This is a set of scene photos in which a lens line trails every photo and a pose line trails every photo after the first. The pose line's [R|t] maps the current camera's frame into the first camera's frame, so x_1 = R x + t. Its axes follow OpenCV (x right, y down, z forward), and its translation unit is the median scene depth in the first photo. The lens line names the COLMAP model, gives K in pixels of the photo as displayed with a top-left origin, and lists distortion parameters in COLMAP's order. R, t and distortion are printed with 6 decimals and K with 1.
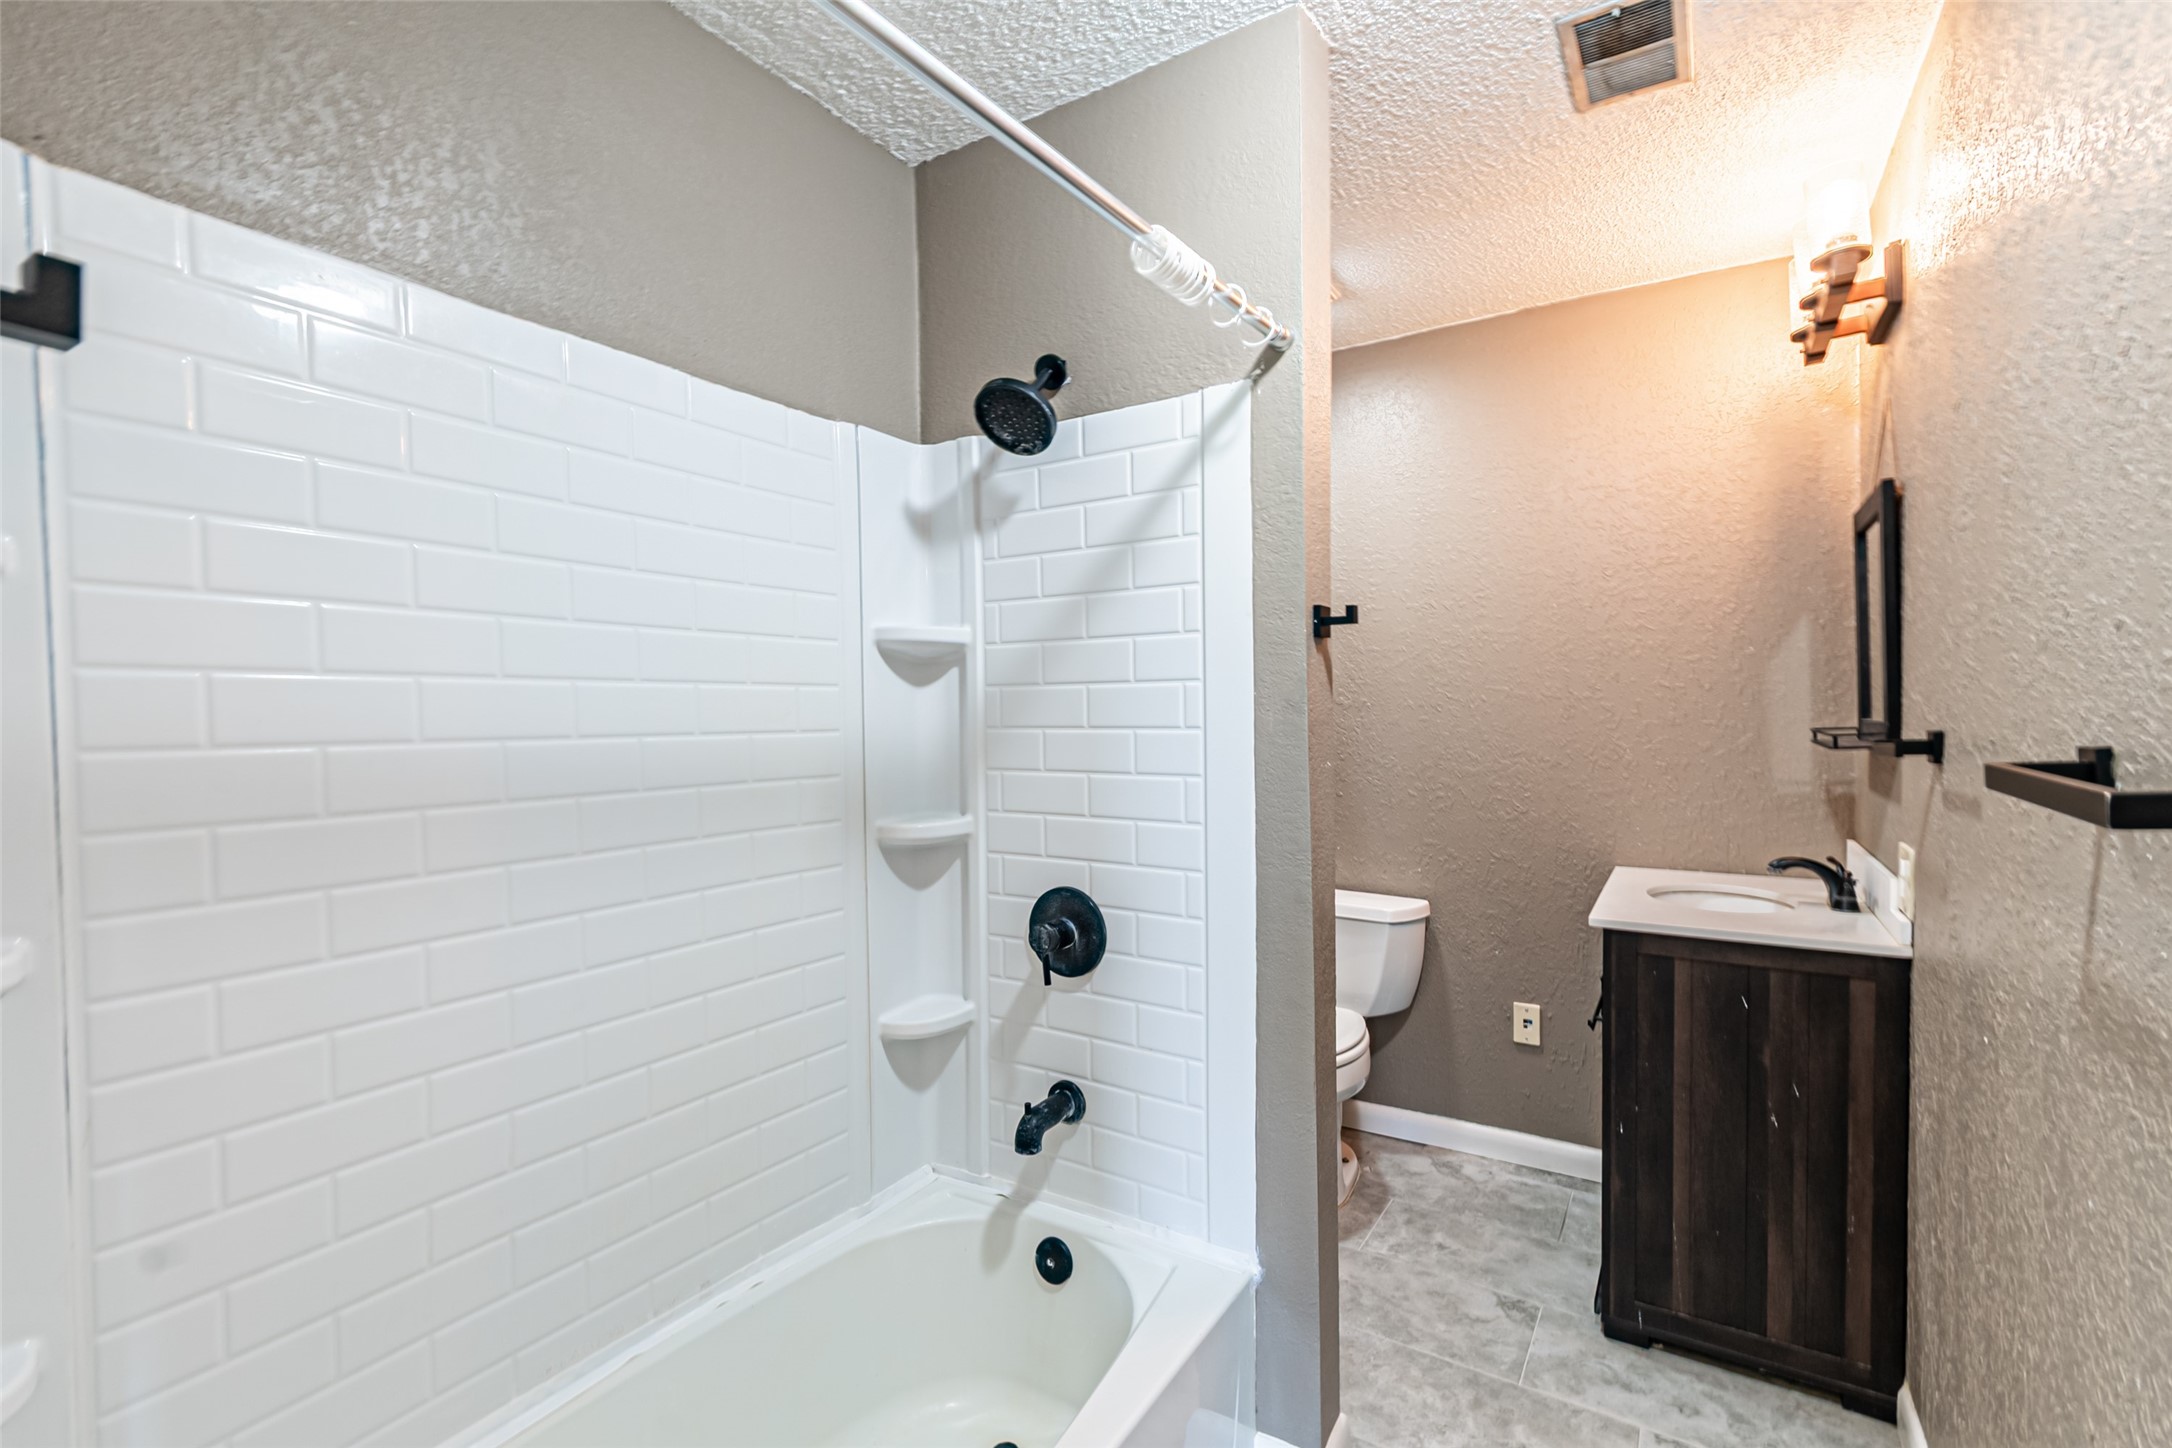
lens RADIAL K [[988.2, 0, 1085.5], [0, 988.2, 723.1], [0, 0, 1]] dist [0.004710, 0.000375]
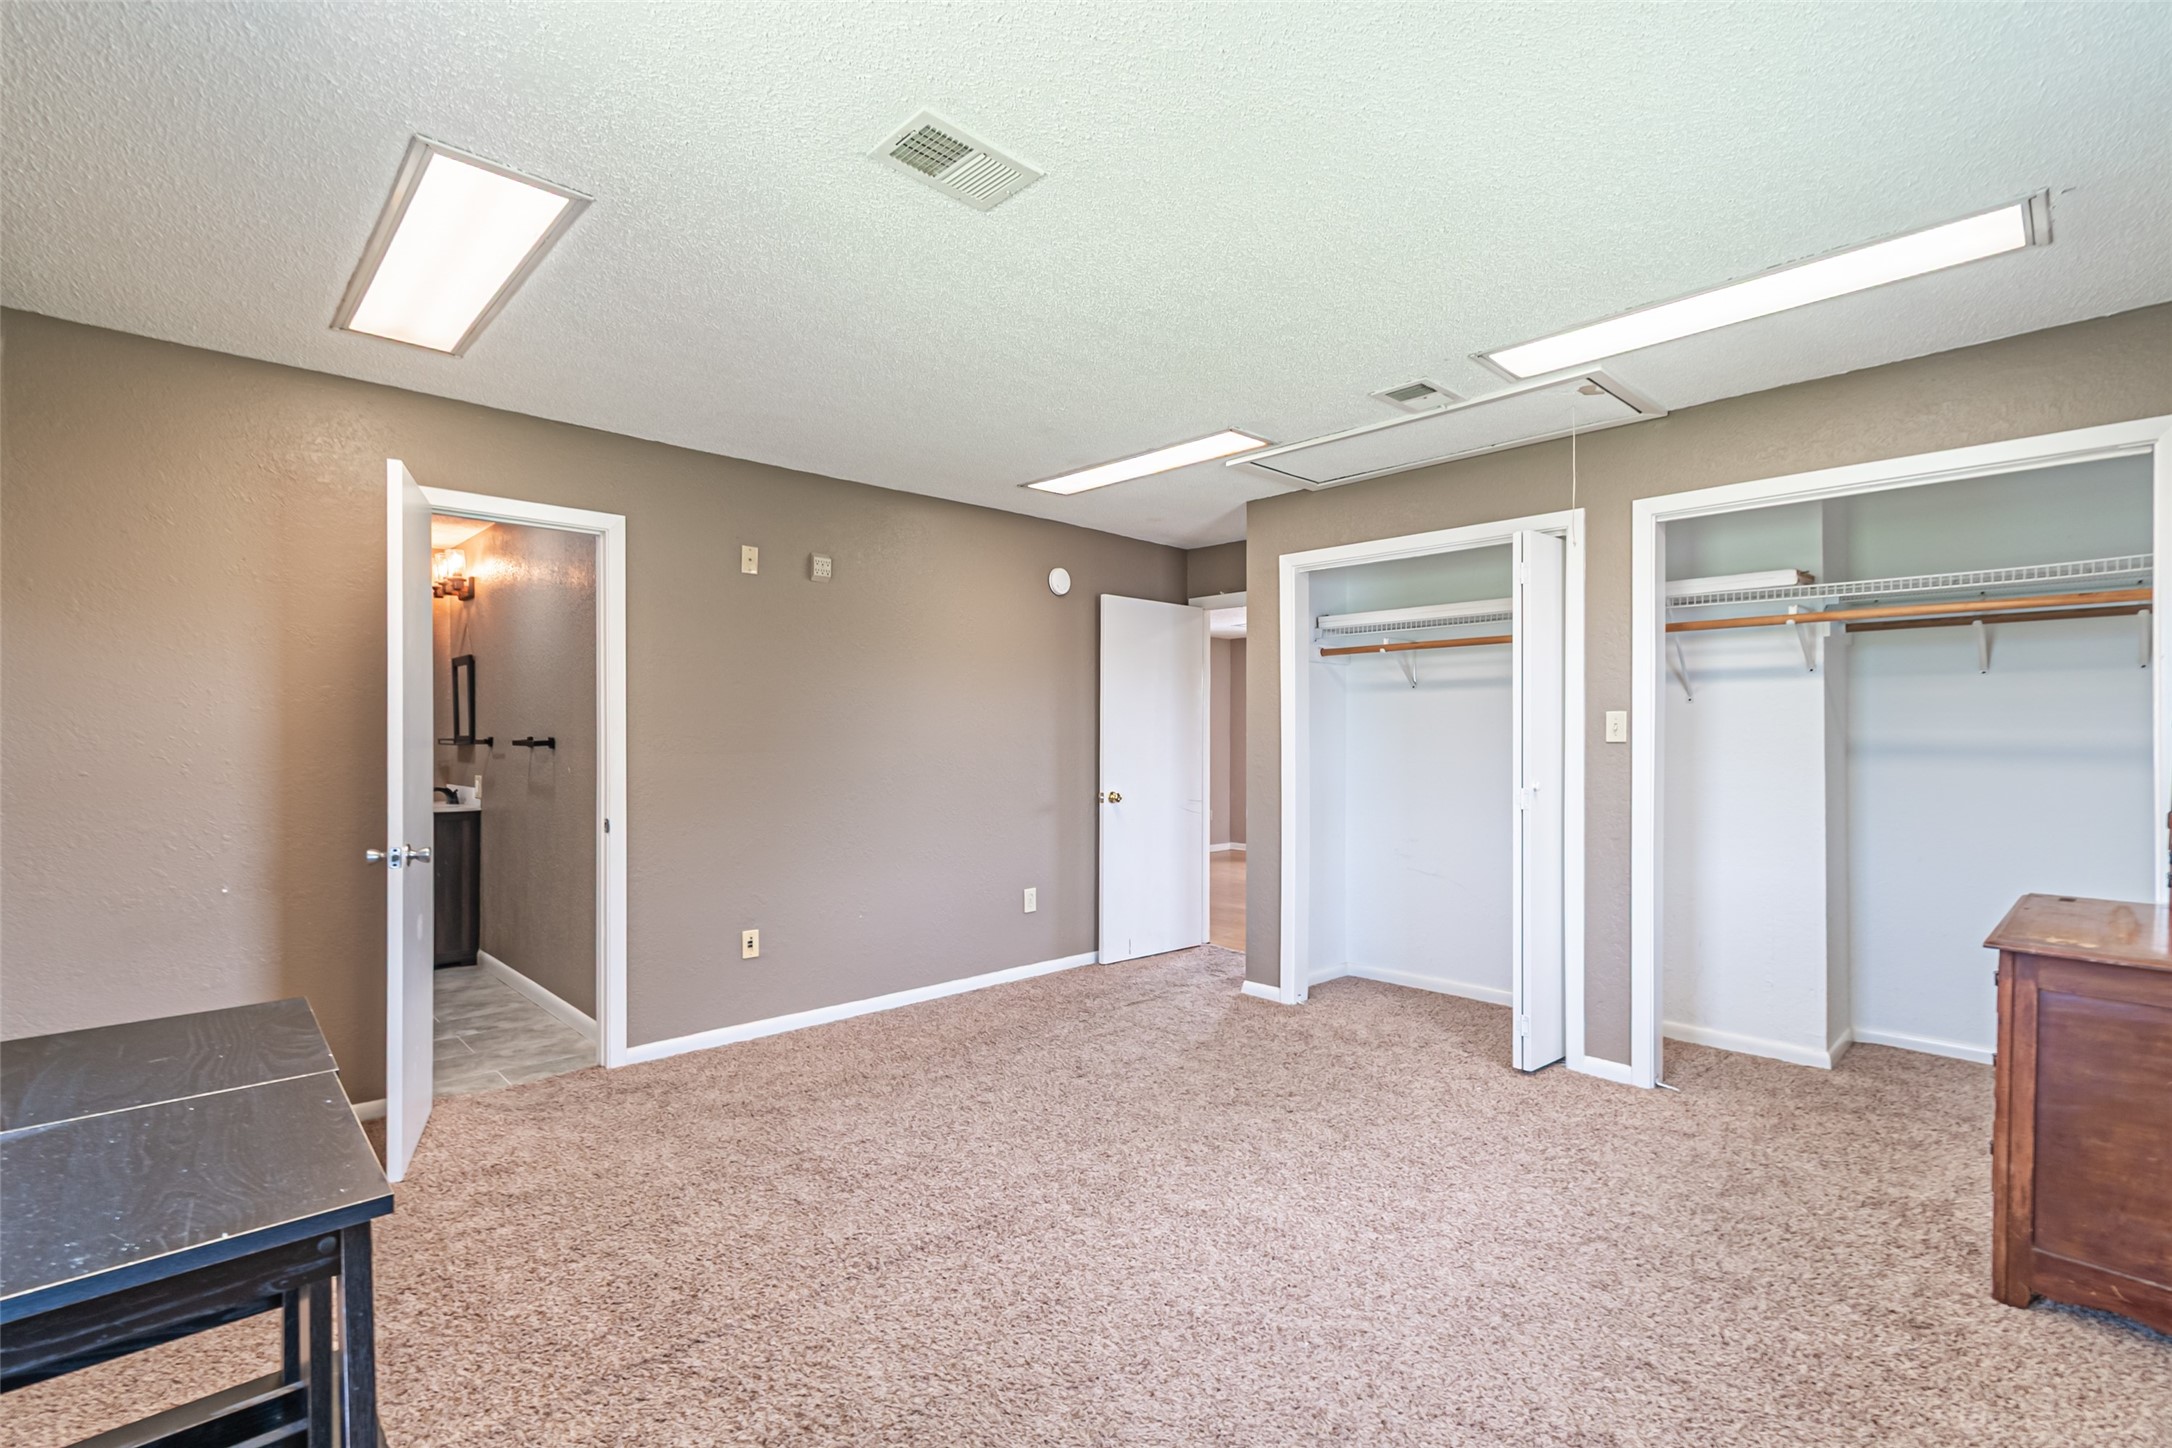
lens RADIAL K [[988.2, 0, 1085.4], [0, 988.2, 732.1], [0, 0, 1]] dist [0.004710, 0.000375]
pose [[0.226766, -0.001307, 0.973948, -1.657790], [0.016325, 0.999864, -0.002460, 0.027786], [-0.973813, 0.016458, 0.226756, -1.460654]]
